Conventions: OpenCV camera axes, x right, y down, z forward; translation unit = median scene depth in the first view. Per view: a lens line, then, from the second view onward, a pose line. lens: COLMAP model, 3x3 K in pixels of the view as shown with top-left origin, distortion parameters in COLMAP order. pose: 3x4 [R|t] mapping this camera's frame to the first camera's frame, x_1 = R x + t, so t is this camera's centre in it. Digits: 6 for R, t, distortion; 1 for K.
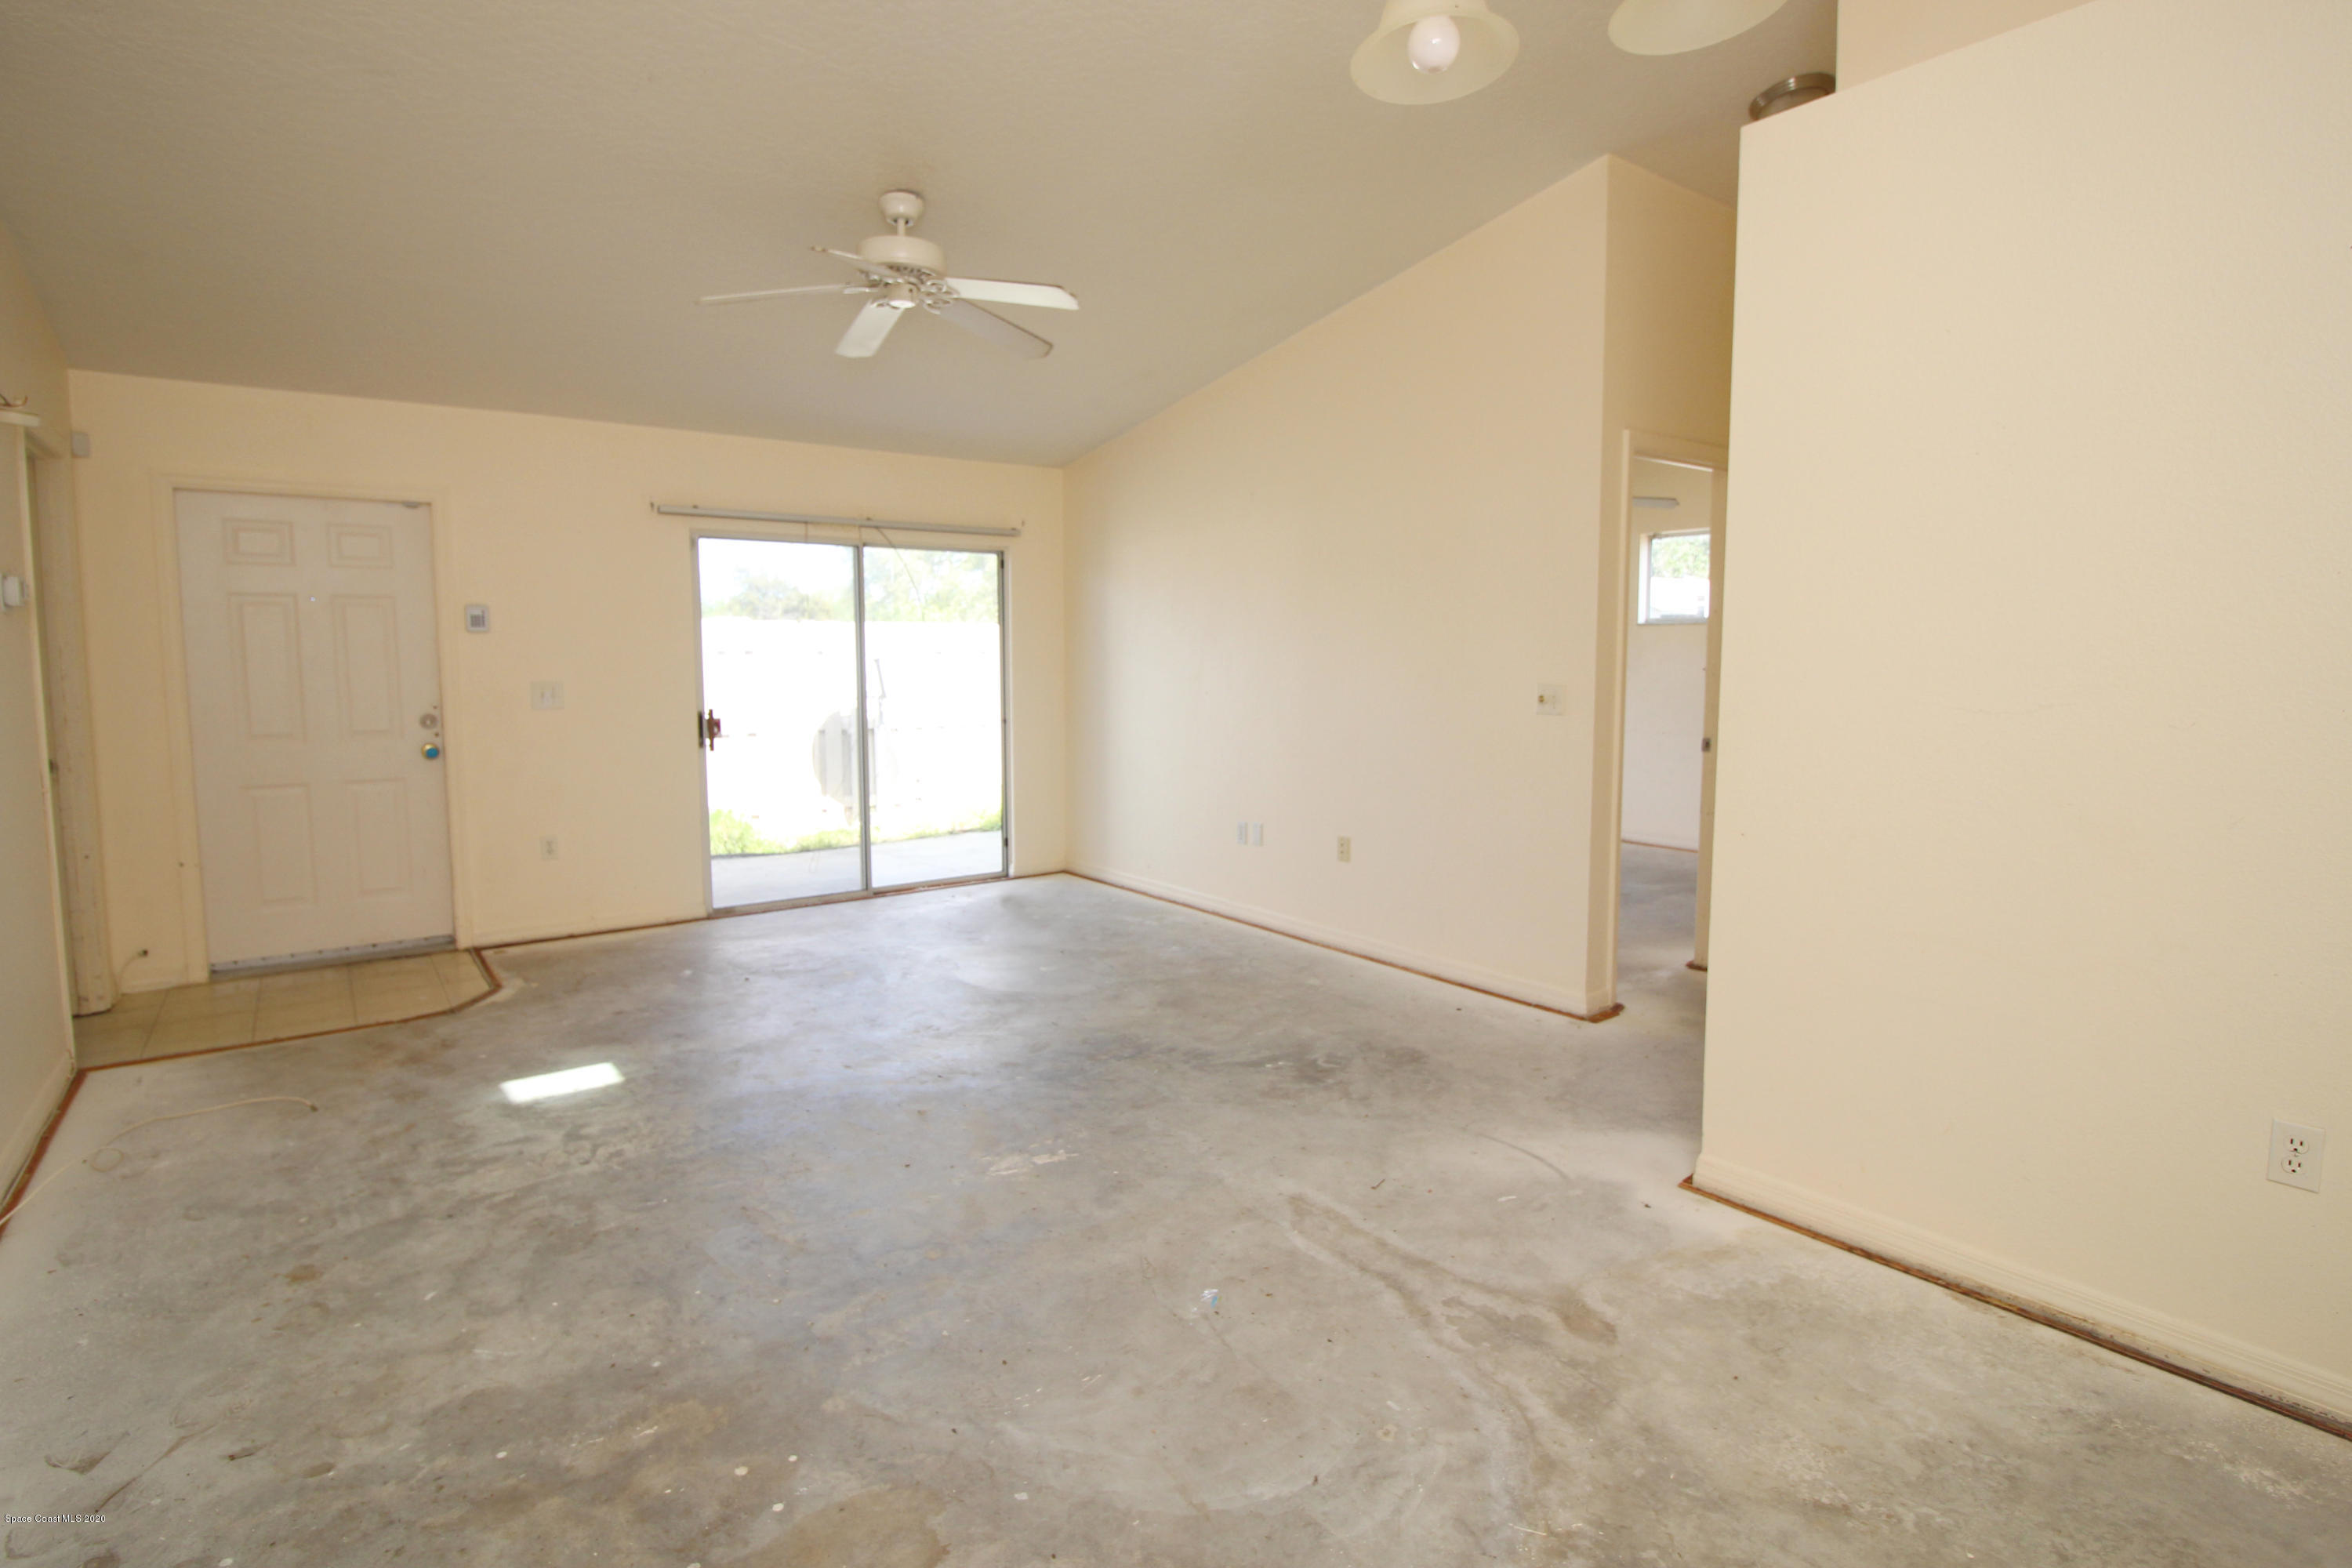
lens RADIAL K [[1164.3, 0, 1161.2], [0, 1164.3, 778.3], [0, 0, 1]] dist [-0.003035, -0.007006]
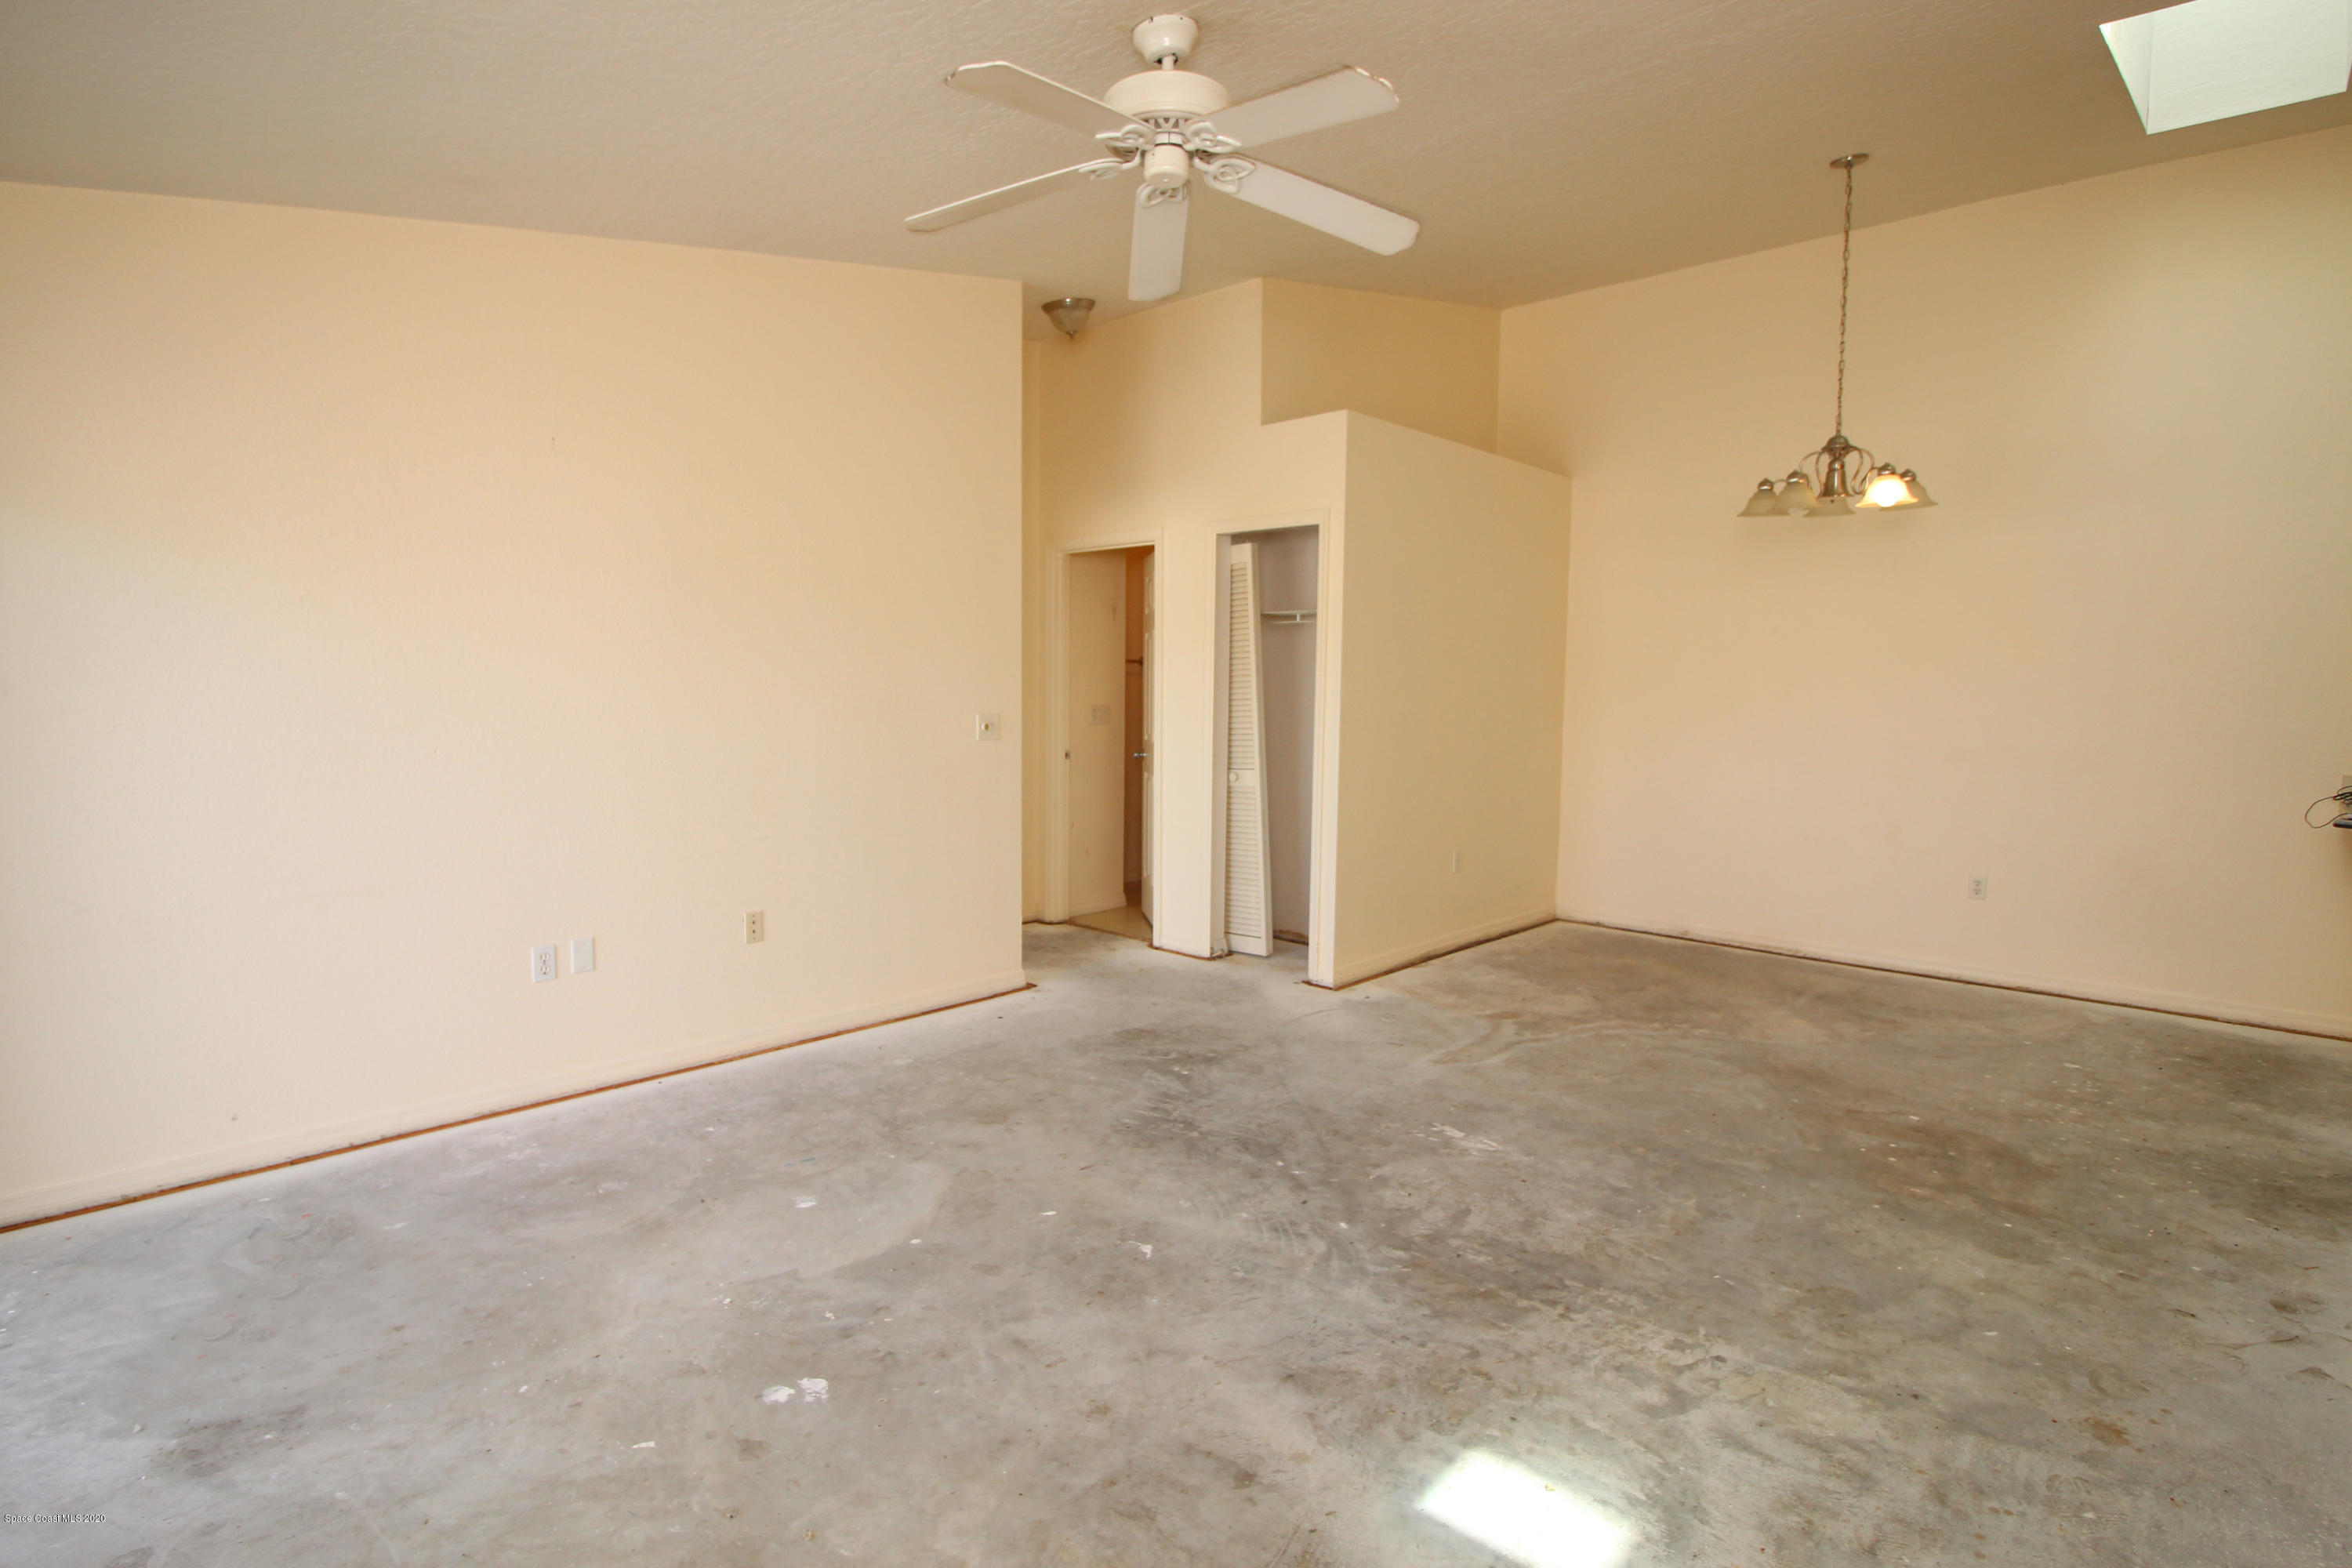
lens RADIAL K [[1164.3, 0, 1160.1], [0, 1164.3, 780.8], [0, 0, 1]] dist [-0.003035, -0.007006]
pose [[-0.178148, -0.086288, 0.980213, -1.292111], [0.095297, 0.989952, 0.104465, -0.185736], [-0.979378, 0.112022, -0.168135, 1.626807]]
